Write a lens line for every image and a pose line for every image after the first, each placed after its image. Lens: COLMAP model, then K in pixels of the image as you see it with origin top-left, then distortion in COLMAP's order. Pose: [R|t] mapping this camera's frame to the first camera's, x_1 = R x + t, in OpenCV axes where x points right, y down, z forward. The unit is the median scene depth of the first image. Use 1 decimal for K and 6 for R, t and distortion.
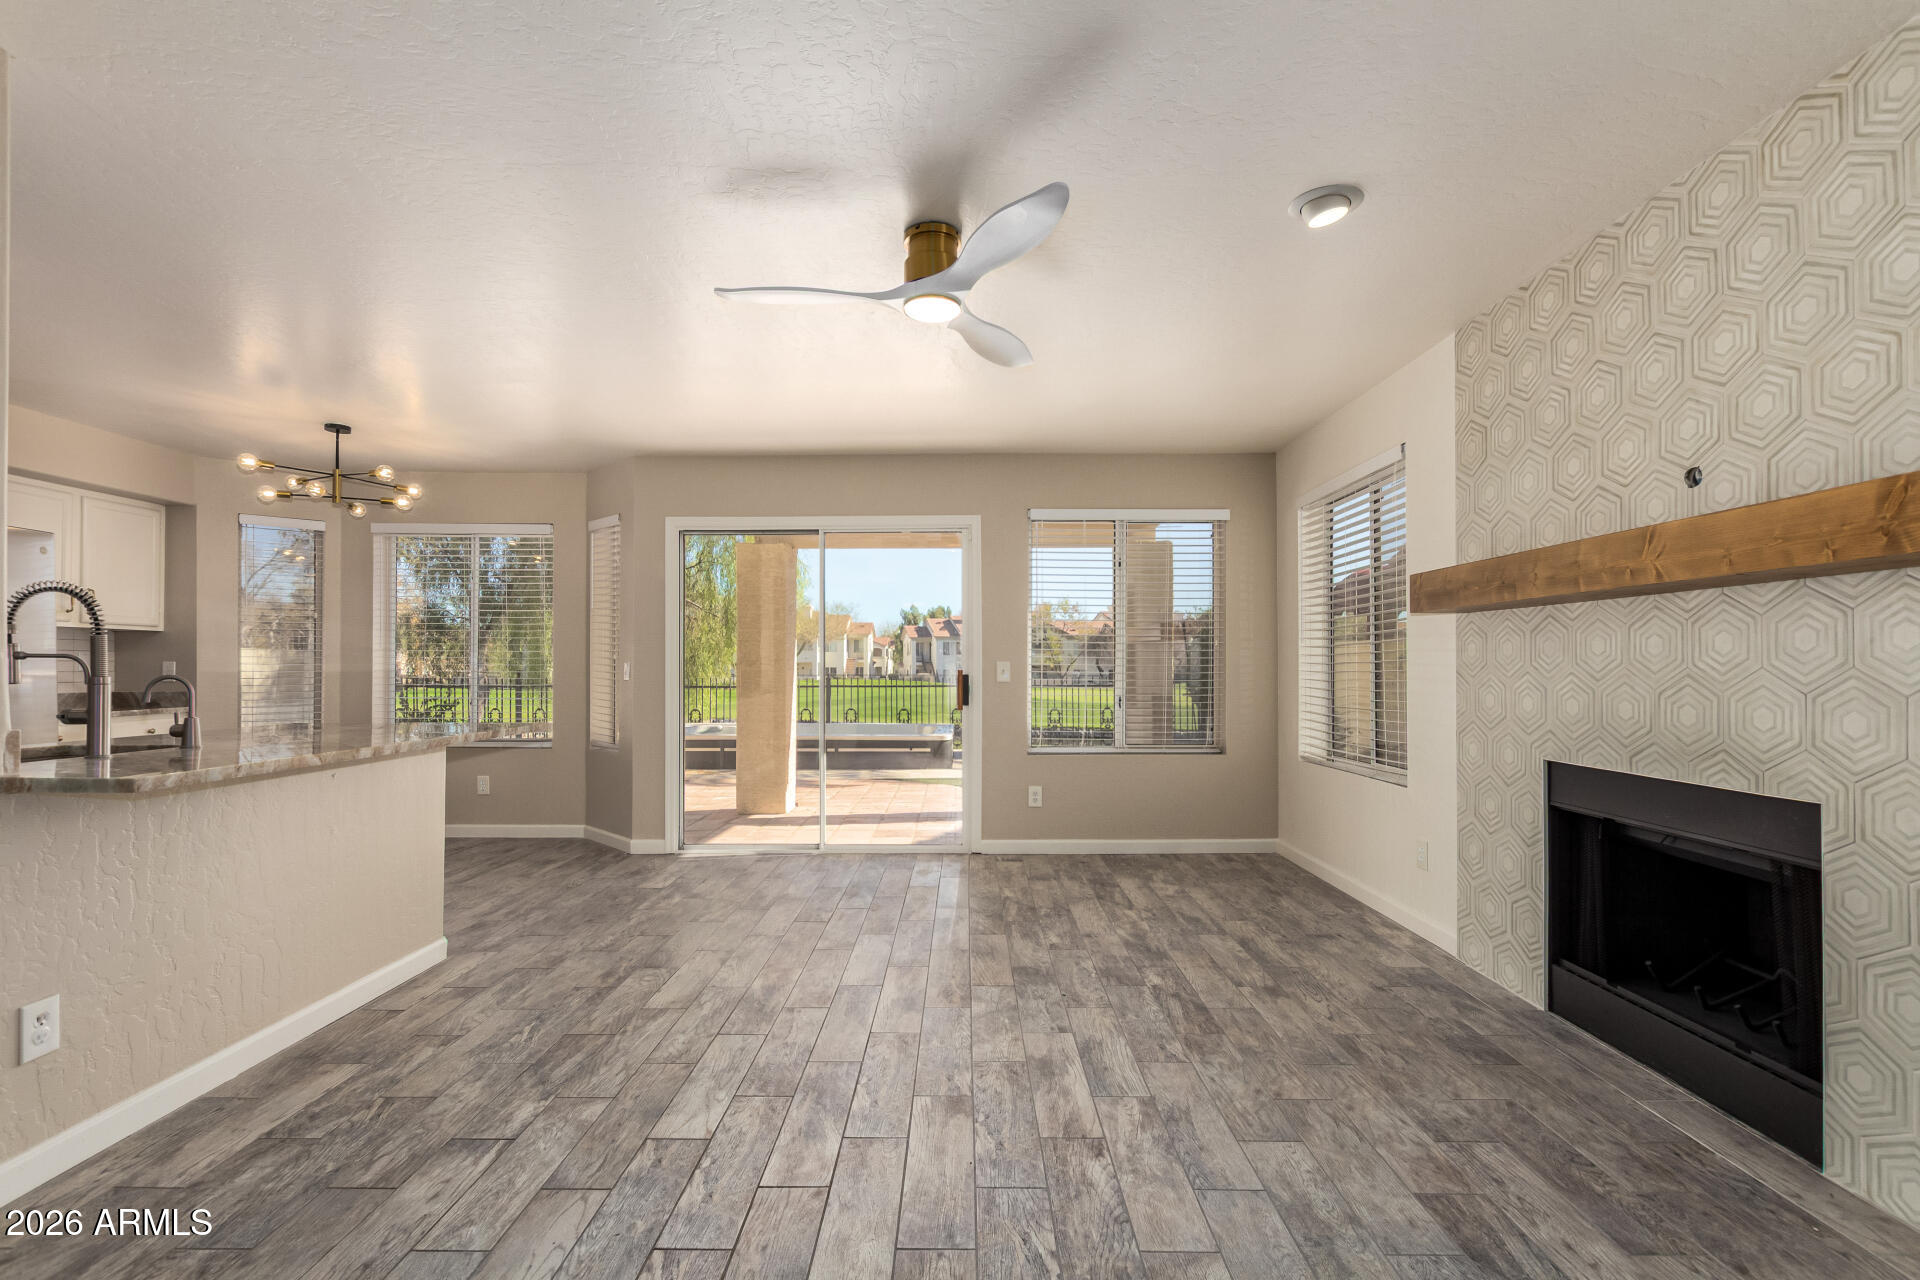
lens RADIAL K [[871.2, 0, 965.5], [0, 871.2, 653.7], [0, 0, 1]] dist [0.006511, -0.003068]
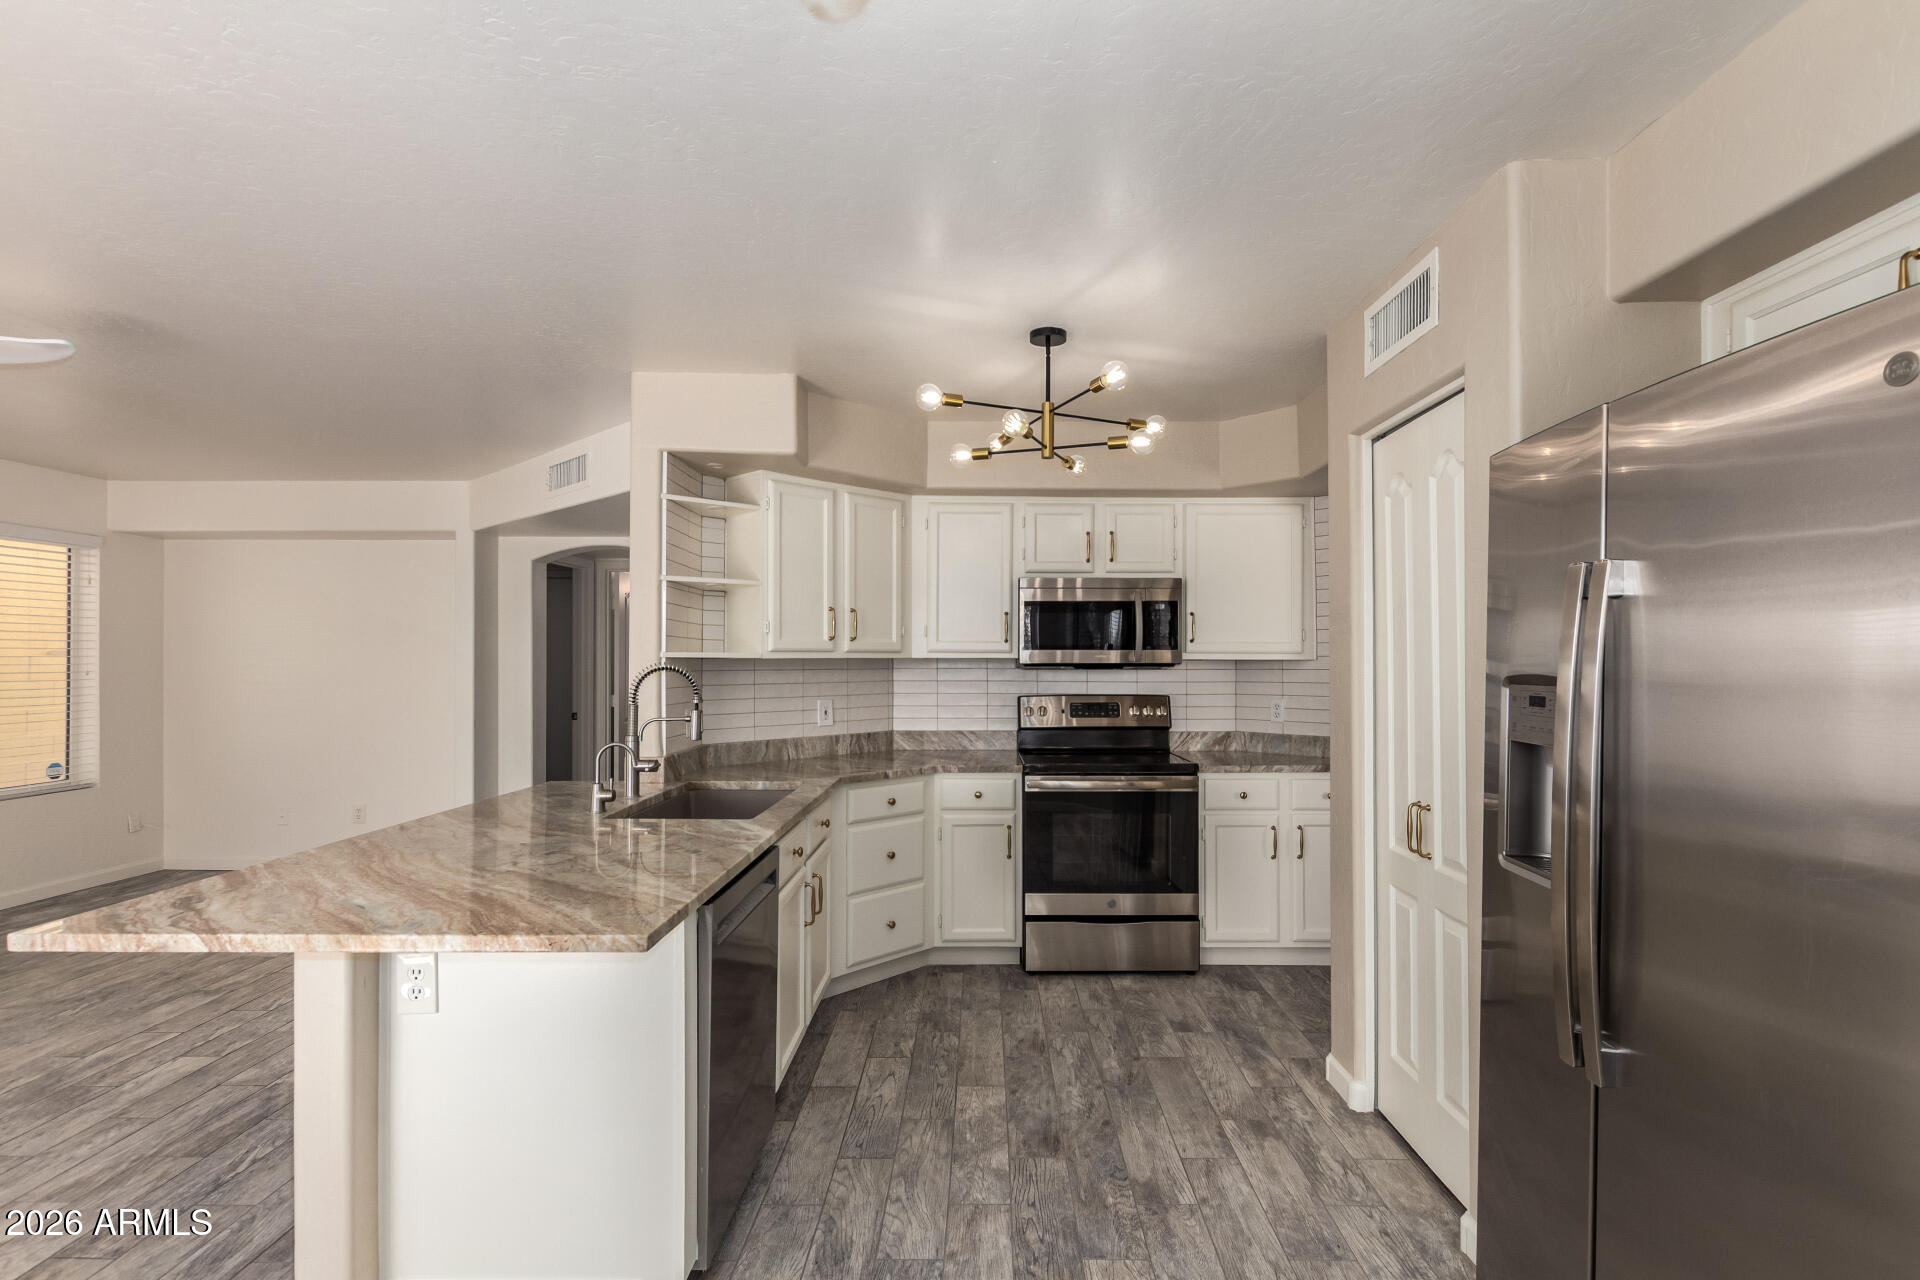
lens RADIAL K [[887.7, 0, 988.8], [0, 887.7, 661.0], [0, 0, 1]] dist [0.004471, -0.003883]
pose [[-0.999995, -0.002799, 0.001614, -1.142732], [-0.002817, 0.999930, -0.011451, -0.055791], [-0.001581, -0.011455, -0.999933, 1.735997]]
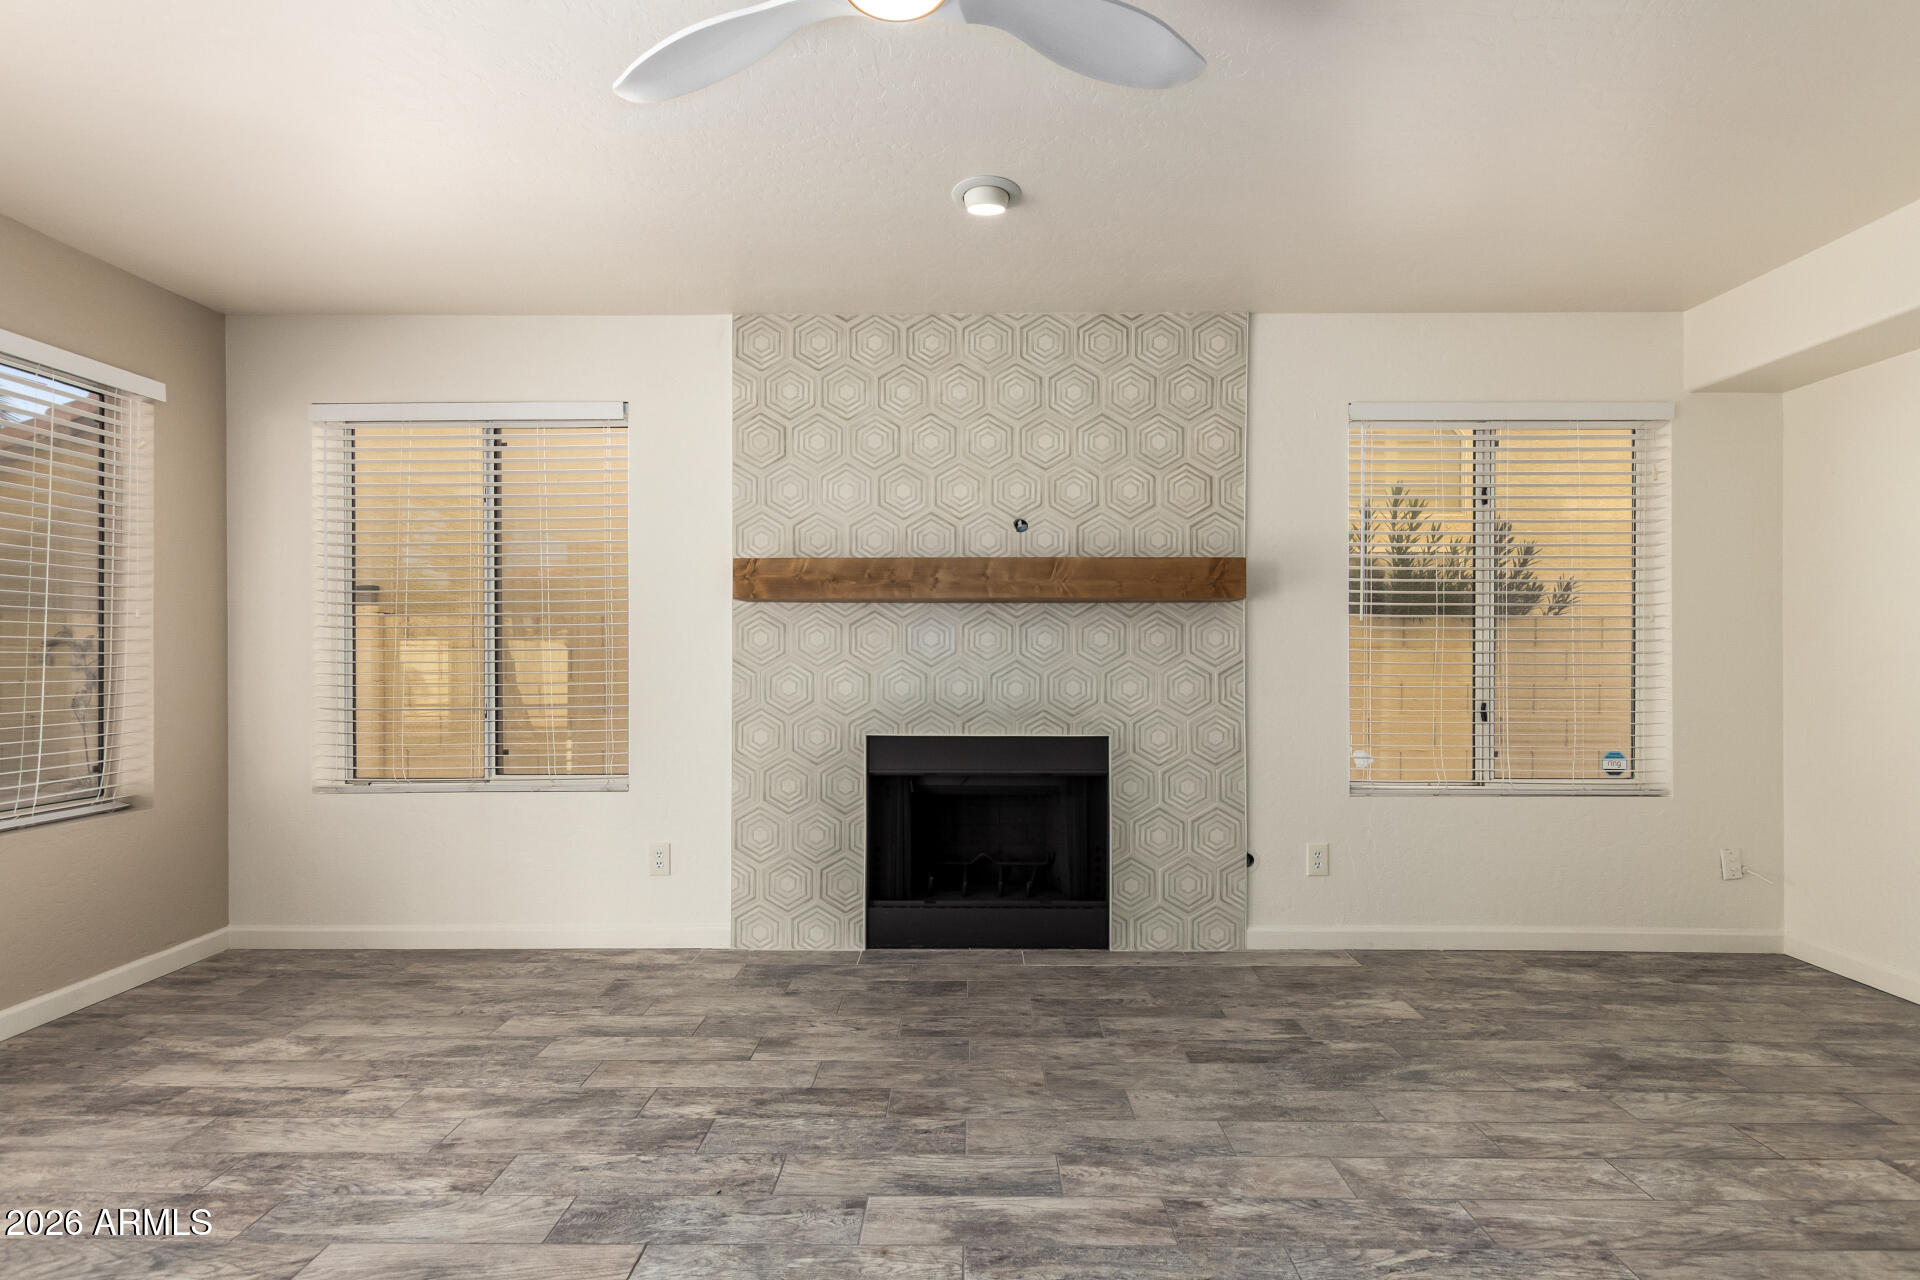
lens RADIAL K [[887.7, 0, 965.2], [0, 887.7, 659.1], [0, 0, 1]] dist [0.004471, -0.003883]
pose [[0.021423, -0.001487, 0.999769, -0.515300], [-0.014743, 0.999890, 0.001803, 0.015599], [-0.999662, -0.014778, 0.021399, 0.839813]]
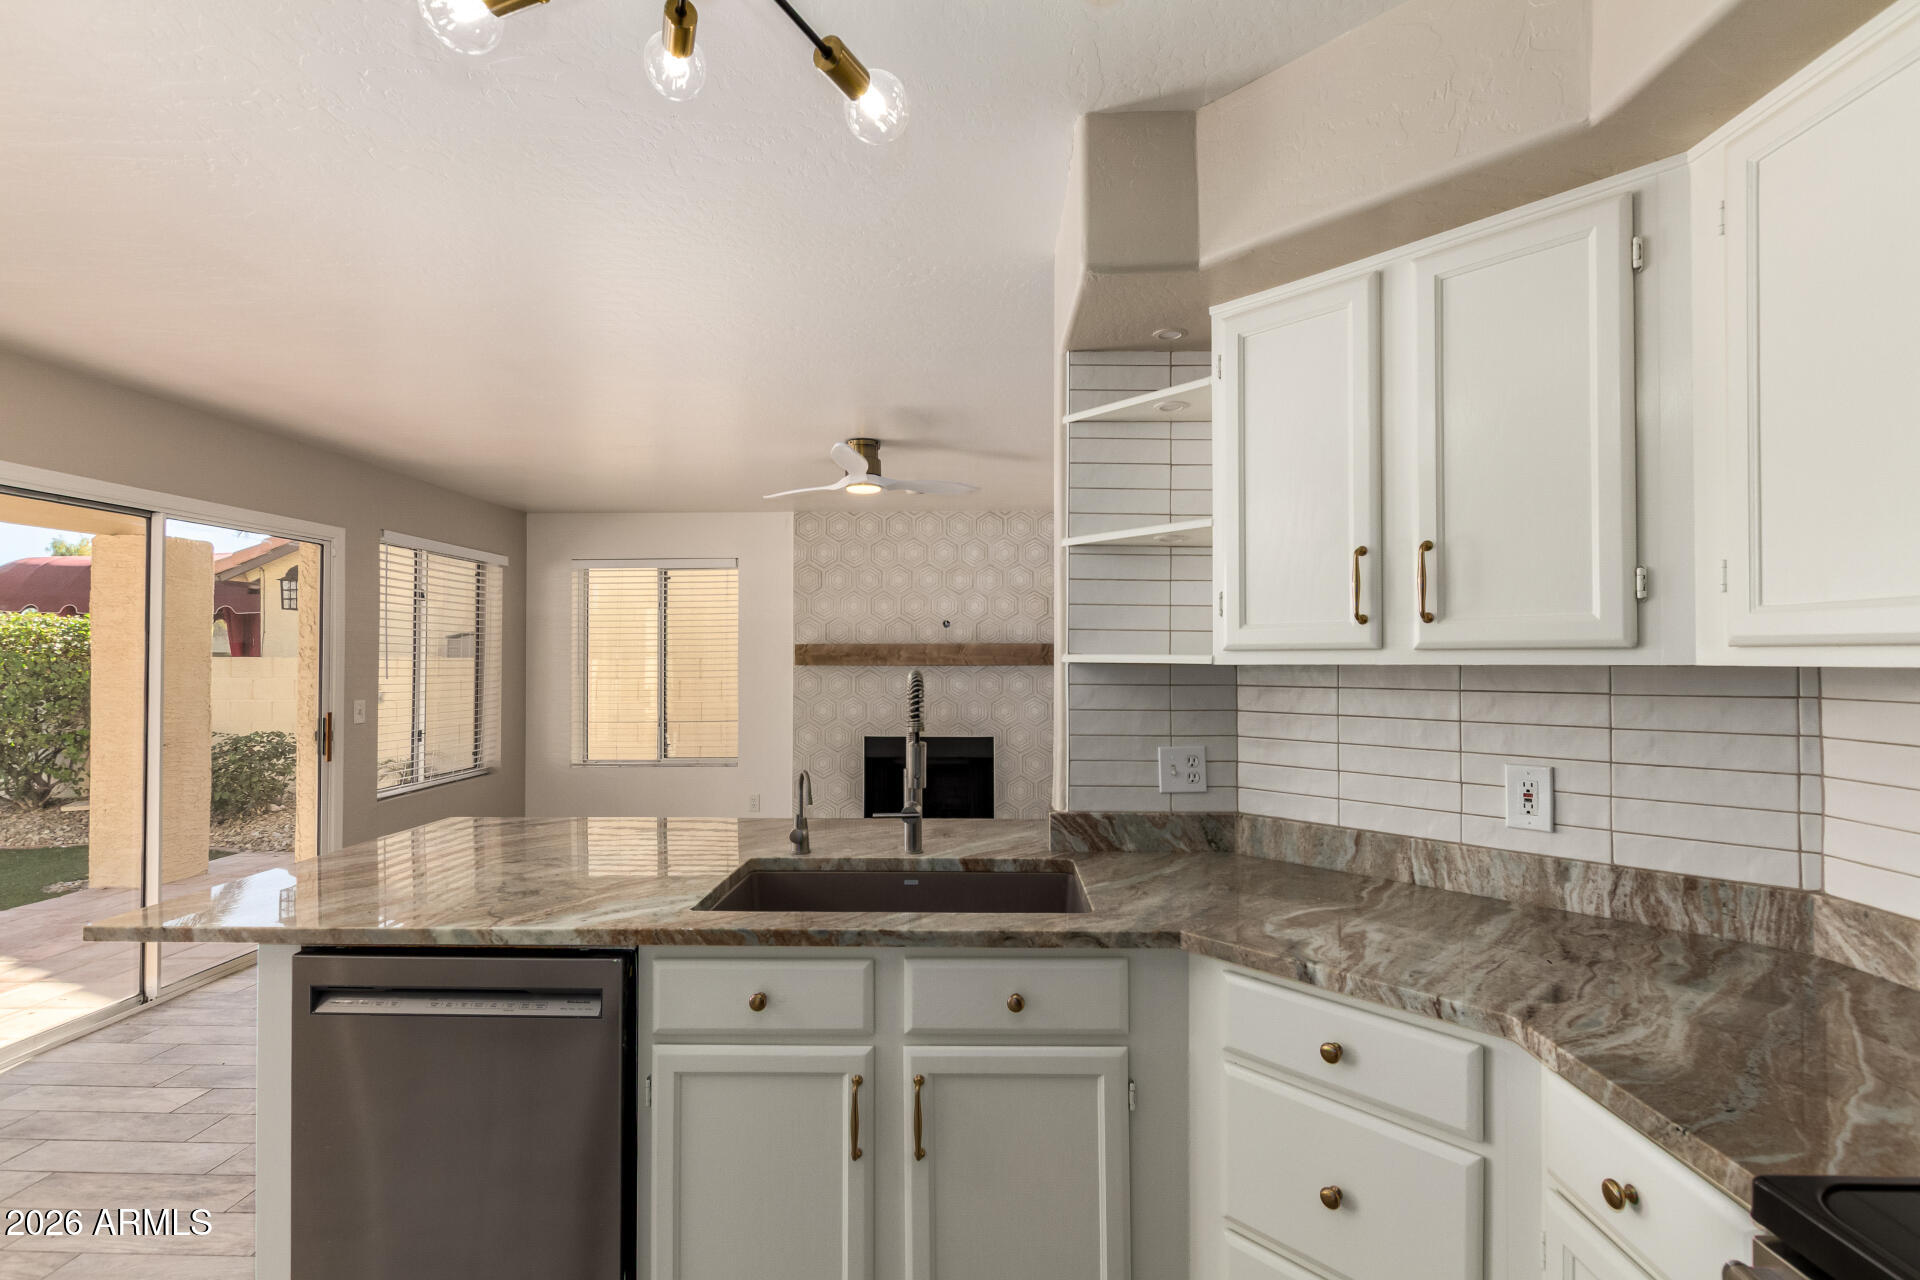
lens RADIAL K [[871.2, 0, 966.0], [0, 871.2, 646.2], [0, 0, 1]] dist [0.006511, -0.003068]
pose [[0.055724, 0.014636, 0.998339, -1.487479], [-0.013103, 0.999817, -0.013926, -0.076070], [-0.998360, -0.012306, 0.055906, 0.624907]]
